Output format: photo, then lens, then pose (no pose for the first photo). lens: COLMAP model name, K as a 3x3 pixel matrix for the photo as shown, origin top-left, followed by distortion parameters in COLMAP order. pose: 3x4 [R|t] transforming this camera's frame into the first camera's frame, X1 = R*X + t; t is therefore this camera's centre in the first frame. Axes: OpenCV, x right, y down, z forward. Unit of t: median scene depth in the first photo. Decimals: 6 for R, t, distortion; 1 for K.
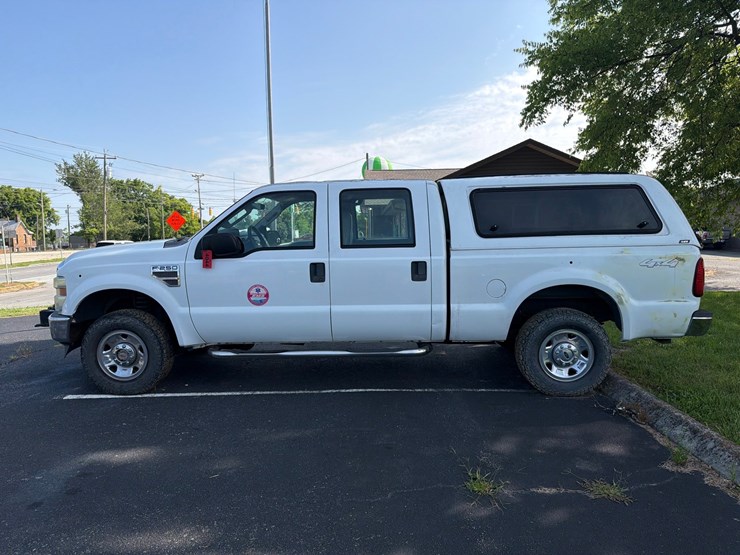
lens RADIAL K [[522.6, 0, 368.1], [0, 522.6, 277.6], [0, 0, 1]] dist [0.033493, -0.042065]
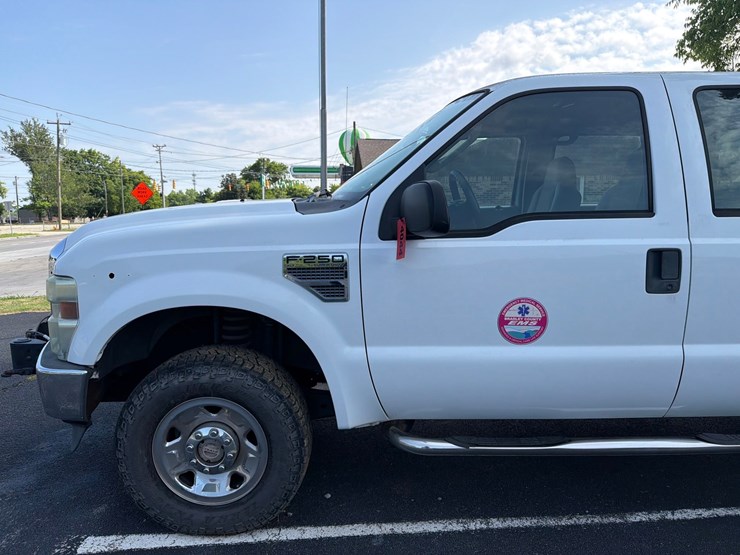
lens RADIAL K [[522.6, 0, 366.8], [0, 522.6, 278.6], [0, 0, 1]] dist [0.033493, -0.042065]
pose [[0.997642, 0.001215, 0.068628, -0.362767], [-0.004260, 0.999011, 0.044251, -0.020964], [-0.068506, -0.044439, 0.996660, 0.545395]]
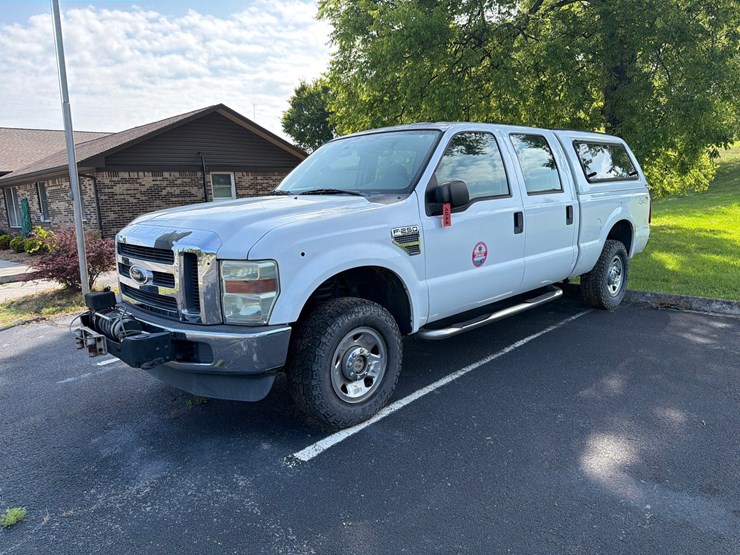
lens RADIAL K [[522.6, 0, 363.6], [0, 522.6, 276.8], [0, 0, 1]] dist [0.033493, -0.042065]
pose [[0.682902, -0.131904, 0.718503, -0.931097], [0.099235, 0.991196, 0.087648, -0.022706], [-0.723739, 0.011446, 0.689979, 0.529207]]
